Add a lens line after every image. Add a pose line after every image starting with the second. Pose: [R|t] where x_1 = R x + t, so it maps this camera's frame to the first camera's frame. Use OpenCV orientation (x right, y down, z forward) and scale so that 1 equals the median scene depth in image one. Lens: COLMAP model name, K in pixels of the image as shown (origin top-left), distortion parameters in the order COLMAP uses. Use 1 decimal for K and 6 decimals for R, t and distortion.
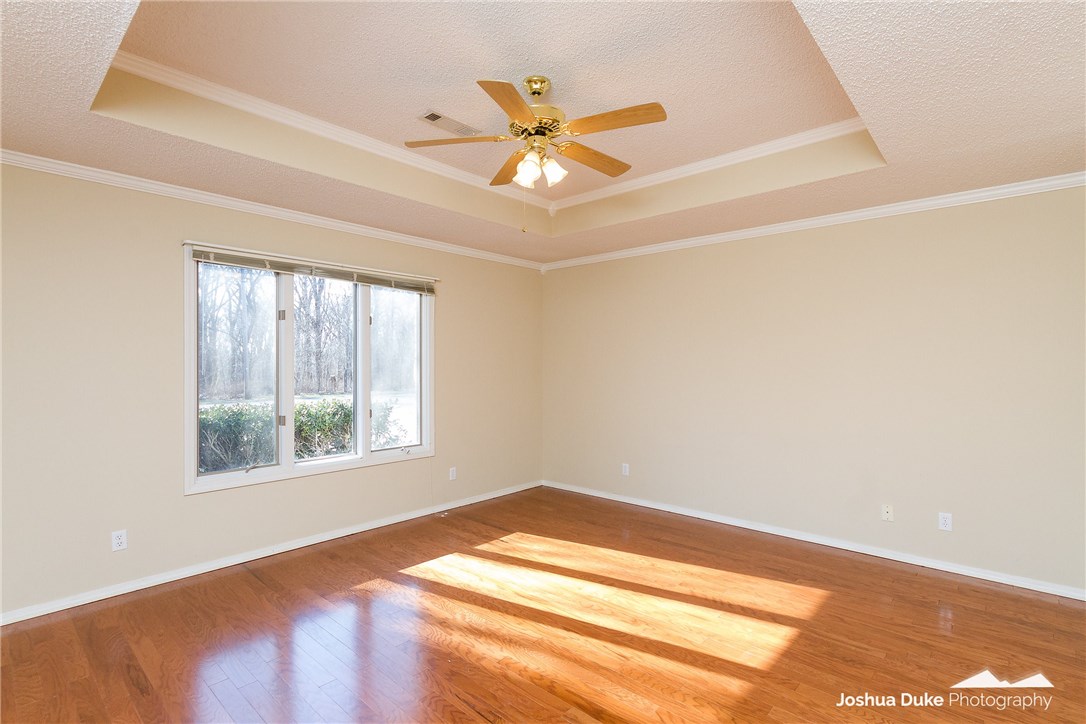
lens RADIAL K [[528.8, 0, 540.3], [0, 528.8, 363.1], [0, 0, 1]] dist [-0.002325, 0.000515]
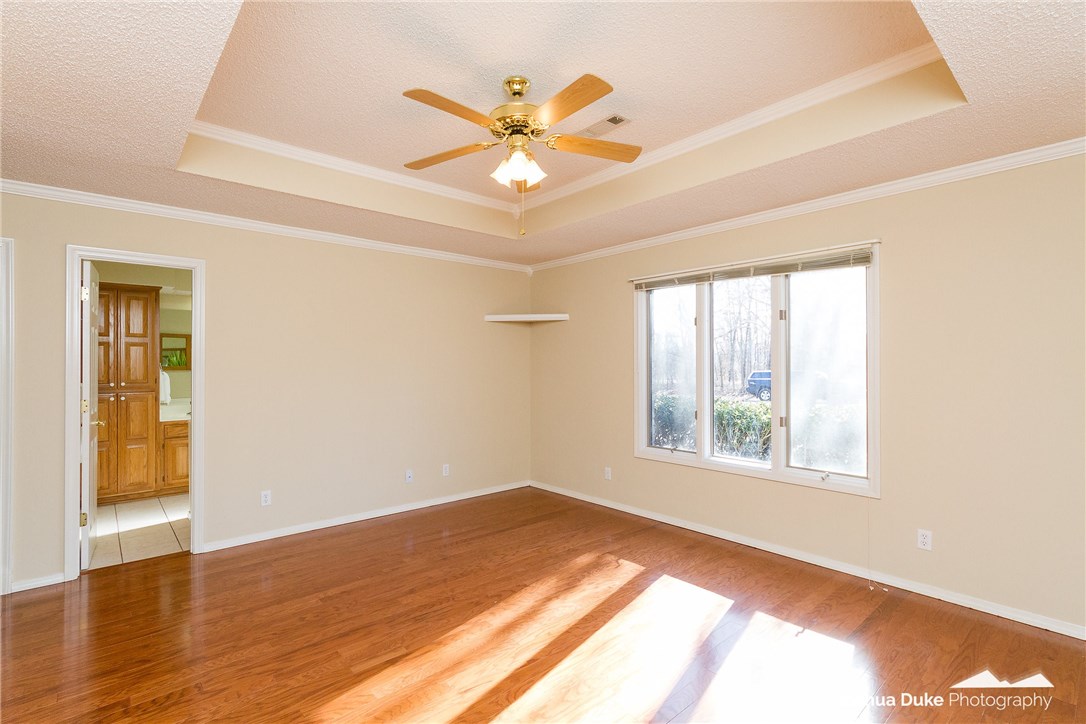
lens RADIAL K [[528.8, 0, 540.3], [0, 528.8, 363.1], [0, 0, 1]] dist [-0.002325, 0.000515]
pose [[-0.153244, -0.003772, -0.988181, 0.781429], [0.002655, 0.999988, -0.004229, 0.001446], [0.988185, -0.003271, -0.153232, 0.962923]]
